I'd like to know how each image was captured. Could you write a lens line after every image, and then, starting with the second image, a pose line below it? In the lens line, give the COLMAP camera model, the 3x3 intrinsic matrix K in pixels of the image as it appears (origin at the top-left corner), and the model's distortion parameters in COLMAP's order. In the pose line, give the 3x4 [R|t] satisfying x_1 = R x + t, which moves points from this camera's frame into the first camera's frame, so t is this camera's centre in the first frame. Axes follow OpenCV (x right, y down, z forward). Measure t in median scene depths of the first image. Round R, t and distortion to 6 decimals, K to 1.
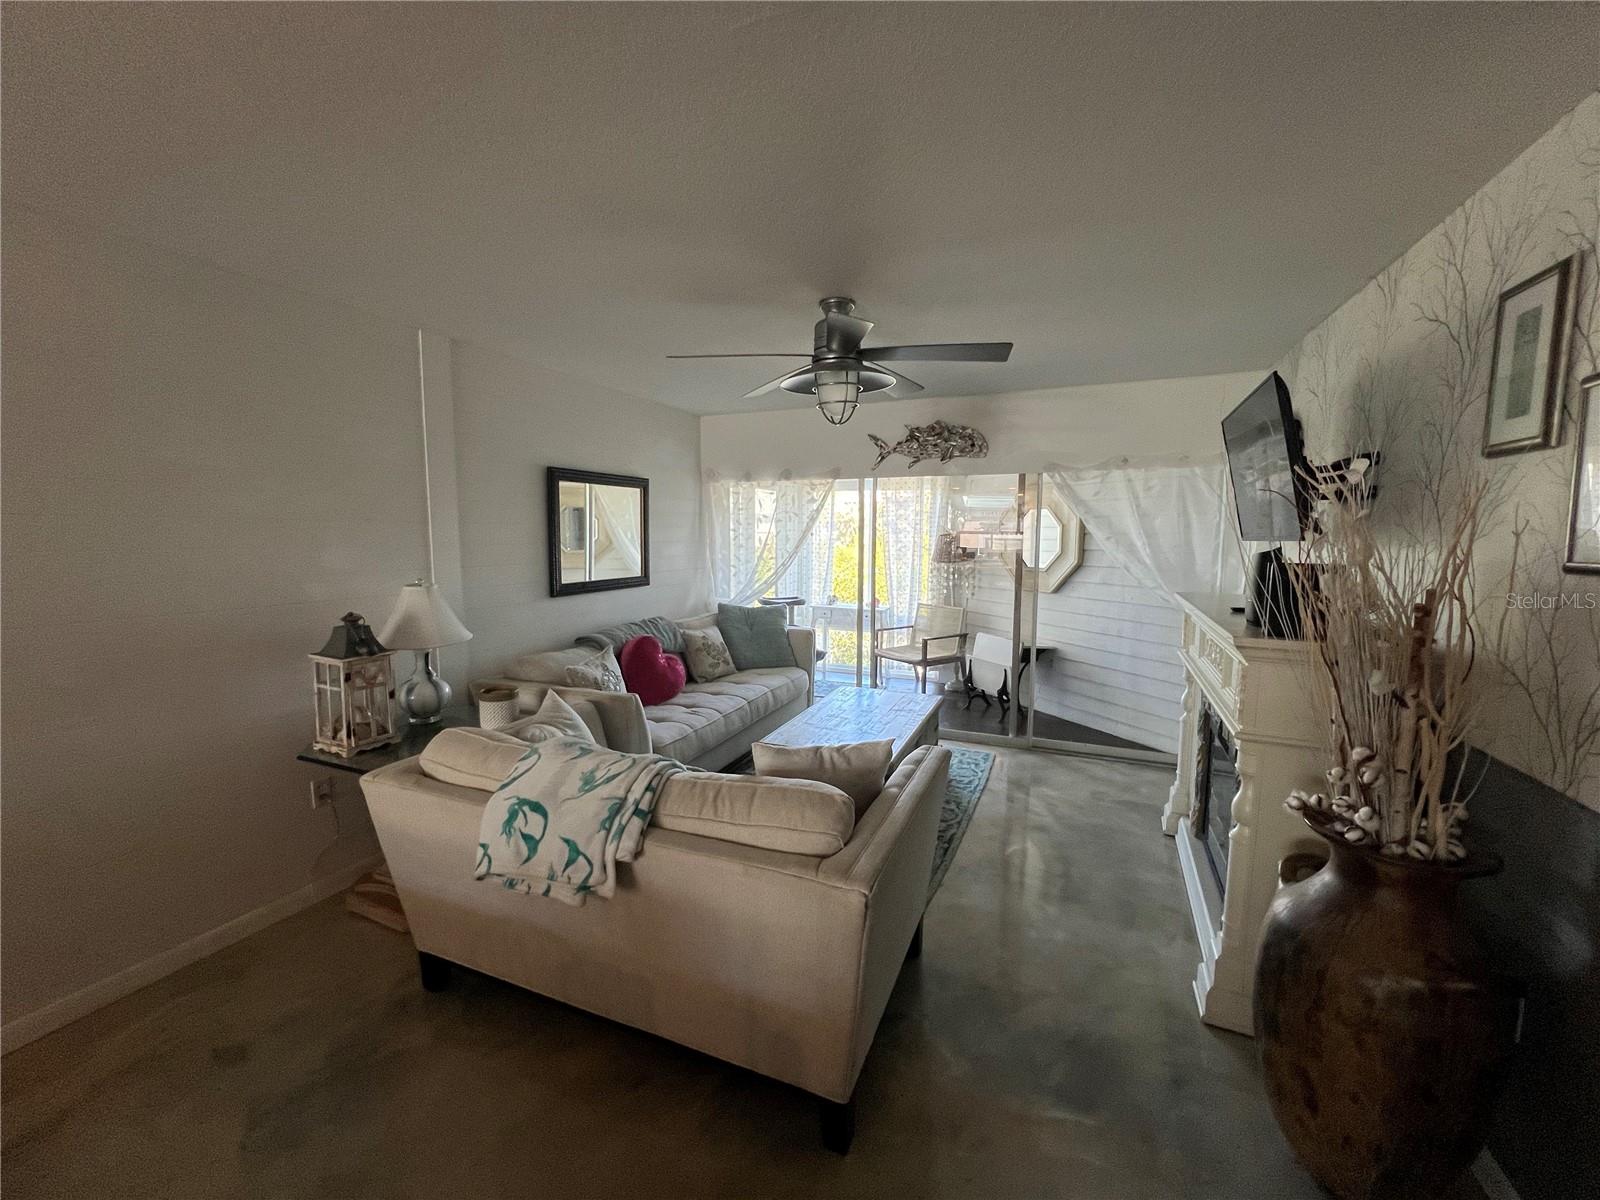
lens RADIAL K [[638.7, 0, 800.1], [0, 638.7, 598.5], [0, 0, 1]] dist [-0.000530, 0.000126]
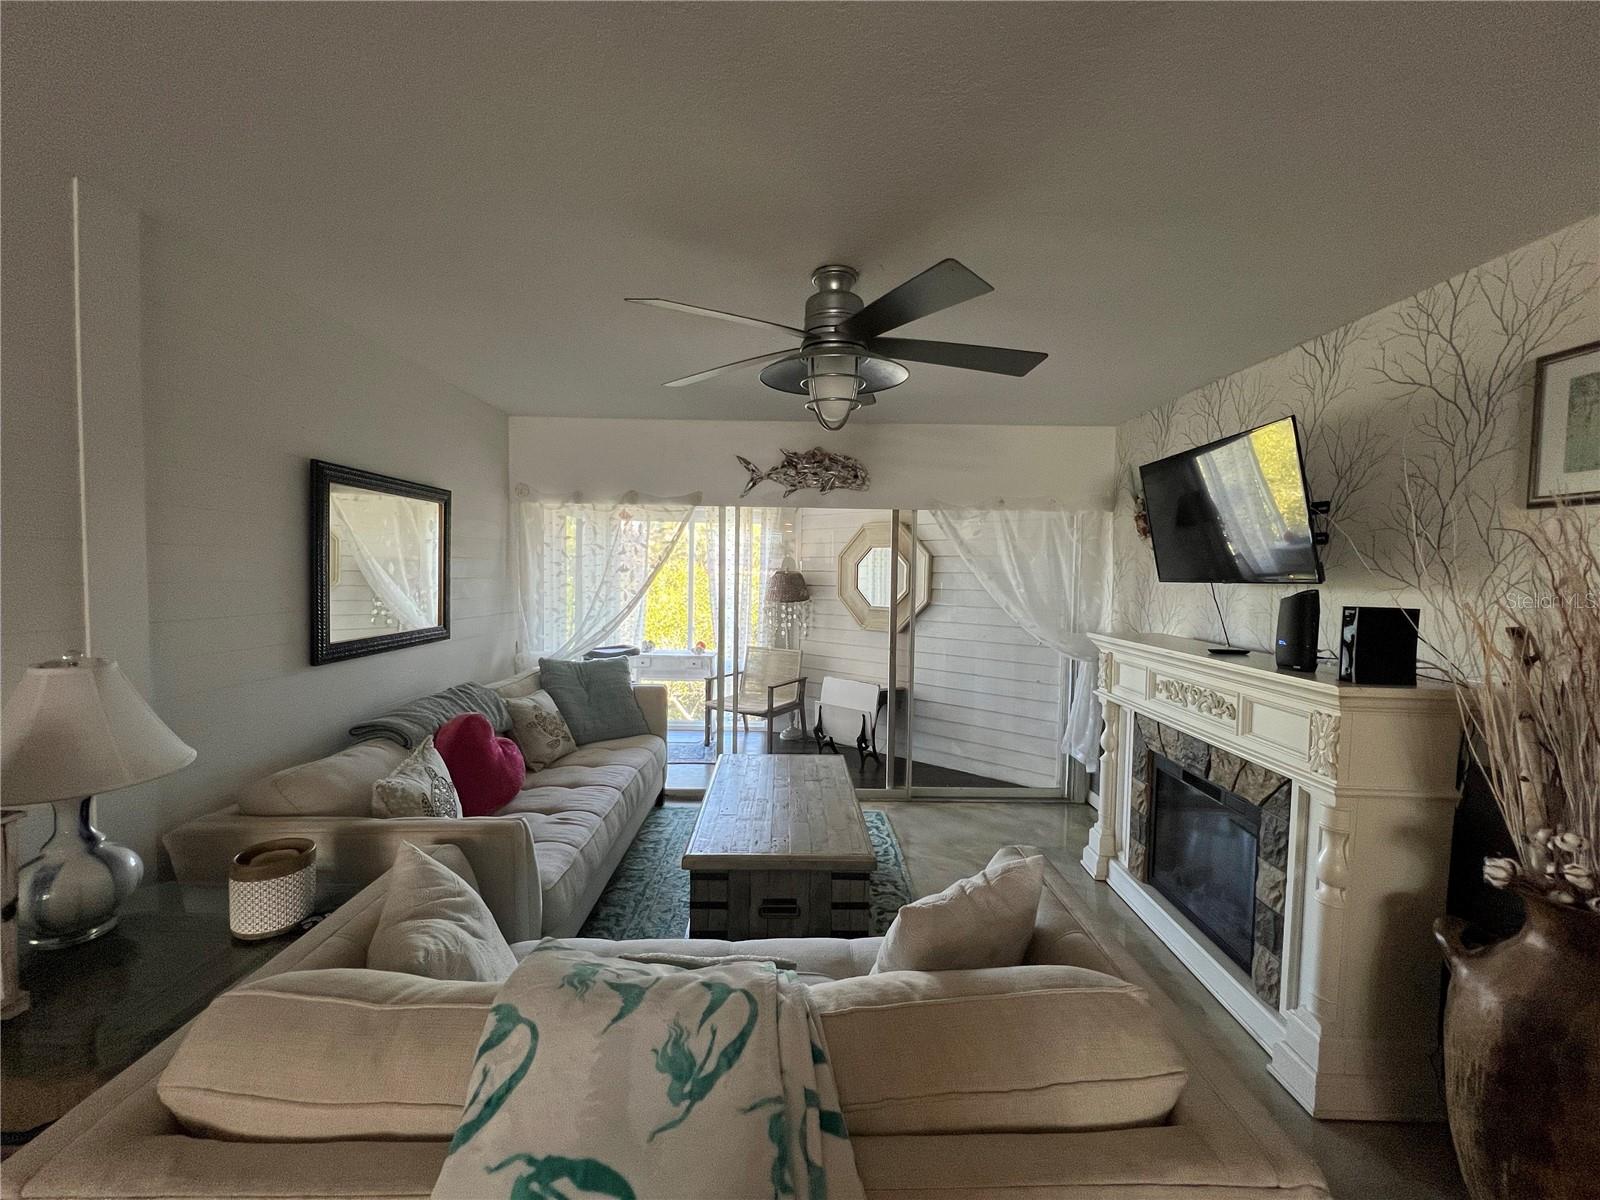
lens RADIAL K [[638.7, 0, 800.1], [0, 638.7, 598.5], [0, 0, 1]] dist [-0.000530, 0.000126]
pose [[0.912815, -0.006049, 0.408328, -0.192494], [0.029403, 0.998269, -0.050942, -0.020289], [-0.407313, 0.058507, 0.911413, 0.213465]]
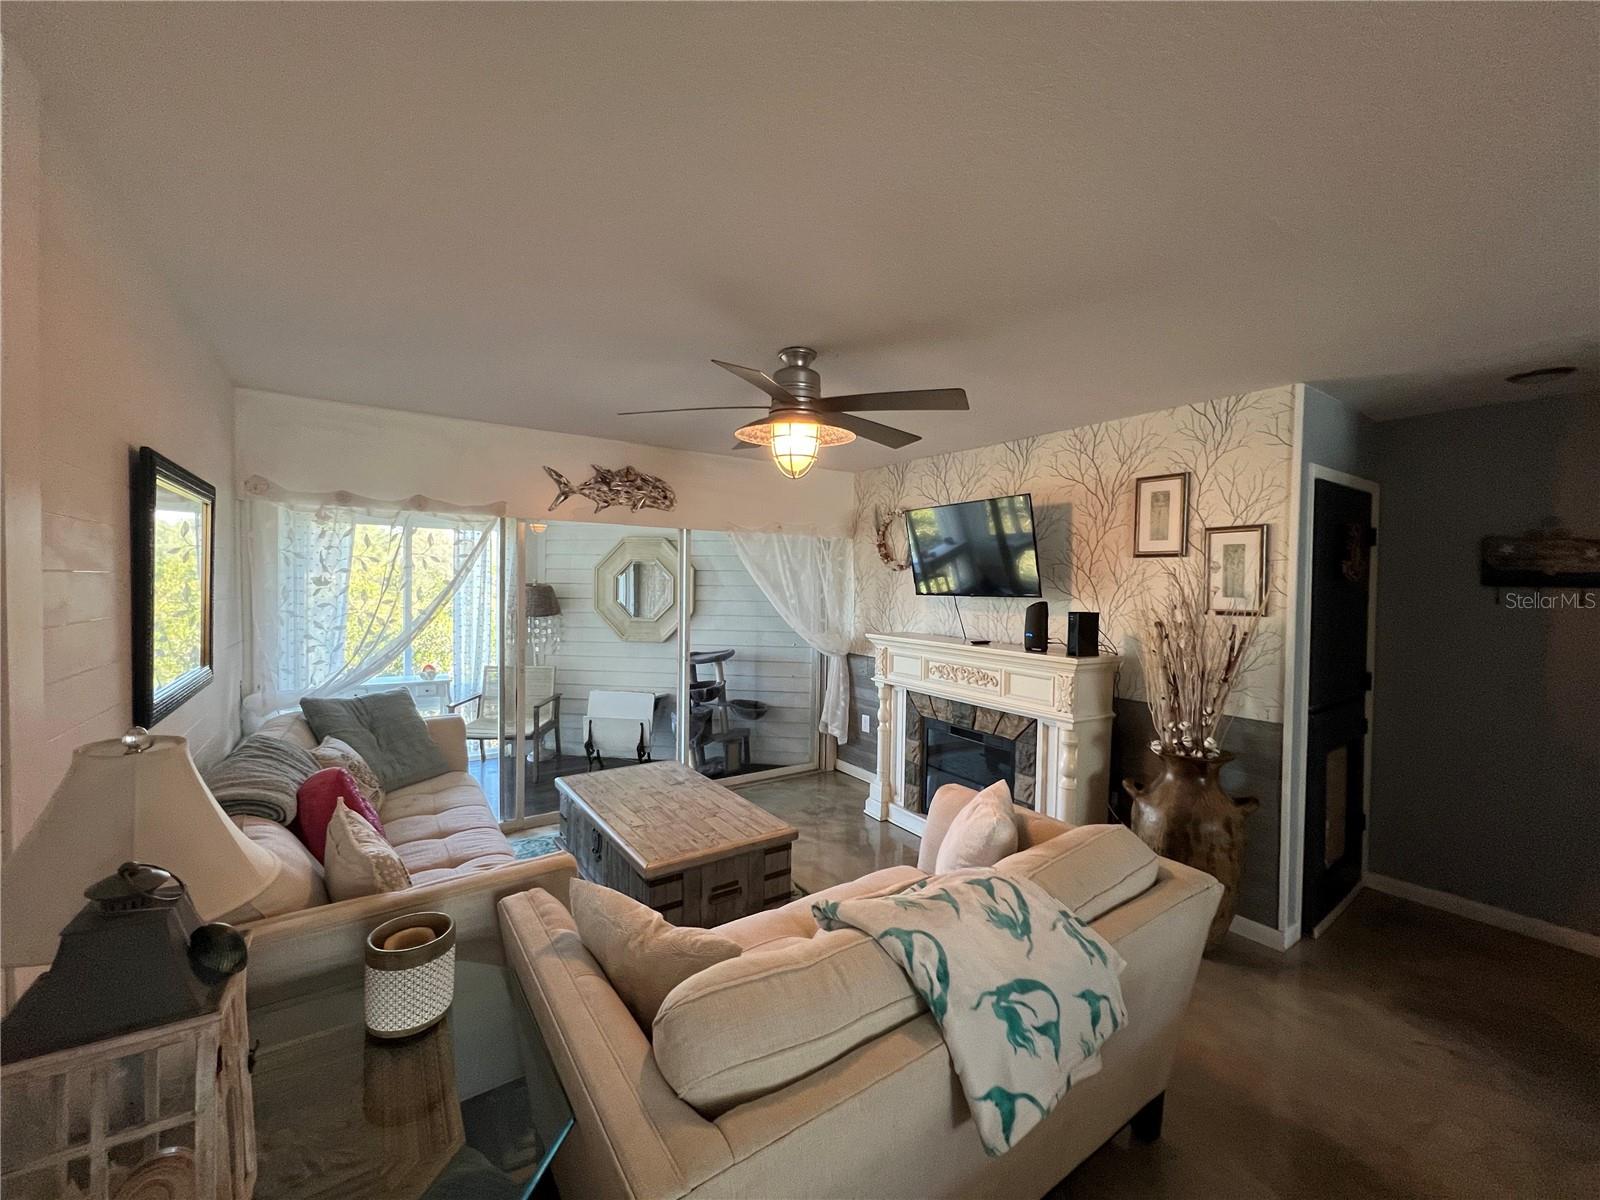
lens RADIAL K [[638.7, 0, 800.1], [0, 638.7, 598.5], [0, 0, 1]] dist [-0.000530, 0.000126]
pose [[0.532991, -0.016501, 0.845960, -0.481764], [0.073645, 0.996920, -0.026953, -0.045710], [-0.842910, 0.076667, 0.532565, 0.331858]]
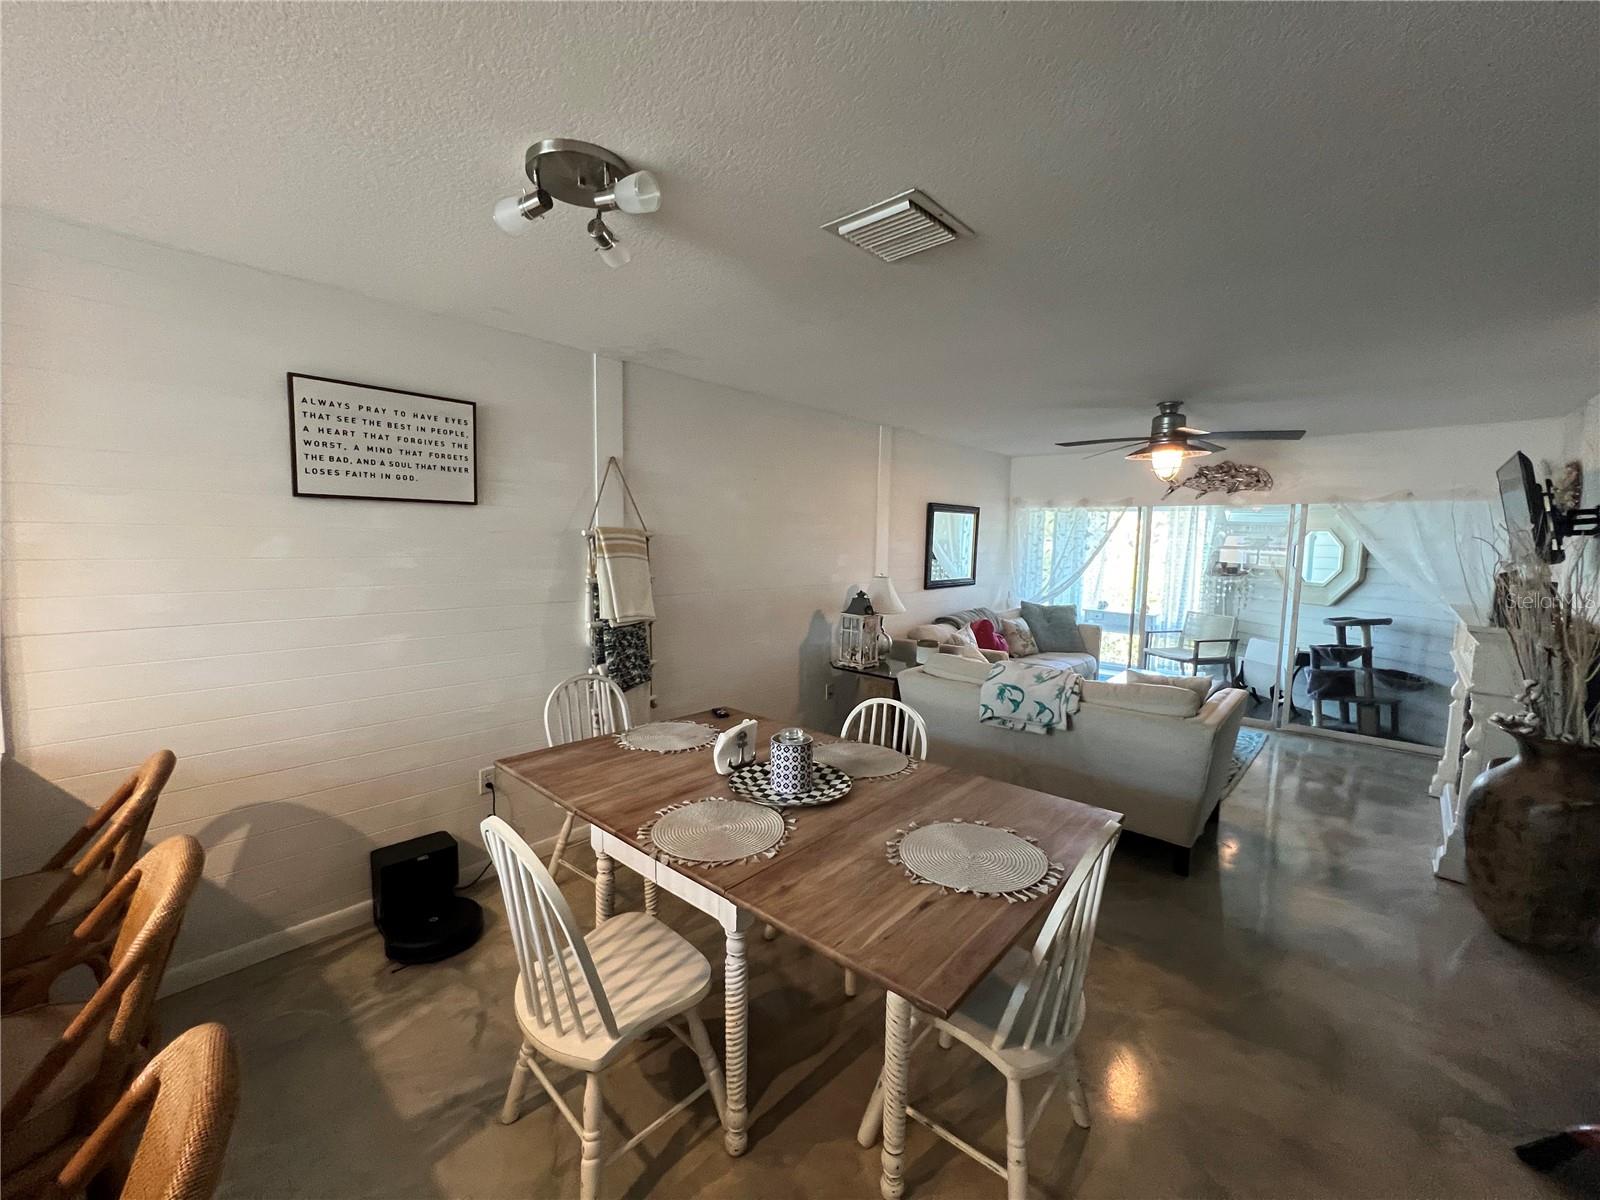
lens RADIAL K [[638.7, 0, 800.1], [0, 638.7, 598.5], [0, 0, 1]] dist [-0.000530, 0.000126]
pose [[0.948629, 0.044261, -0.313279, -0.183645], [-0.047966, 0.998840, -0.004123, 0.036645], [0.312734, 0.018938, 0.949652, -0.471770]]
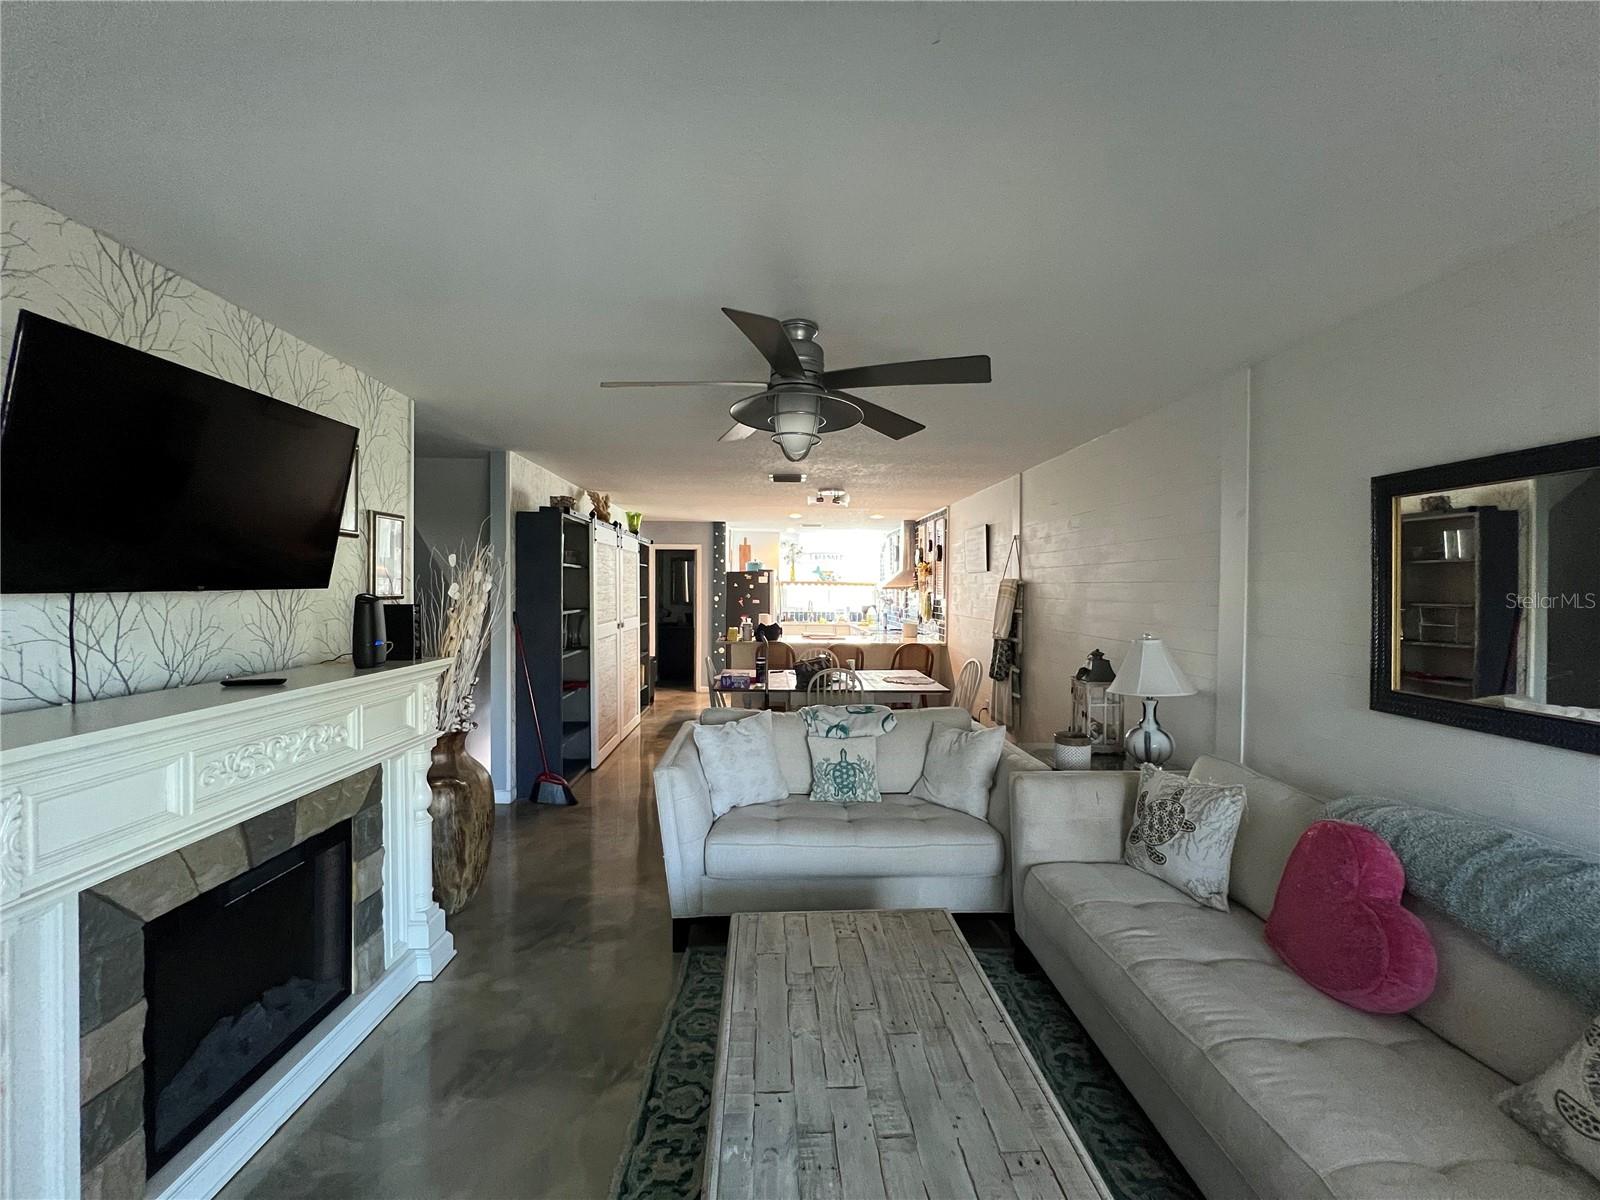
lens RADIAL K [[638.7, 0, 800.1], [0, 638.7, 598.5], [0, 0, 1]] dist [-0.000530, 0.000126]
pose [[-0.898865, -0.004408, -0.438203, 0.281339], [-0.057769, 0.992415, 0.108515, -0.120069], [0.434401, 0.122855, -0.892302, 1.174864]]
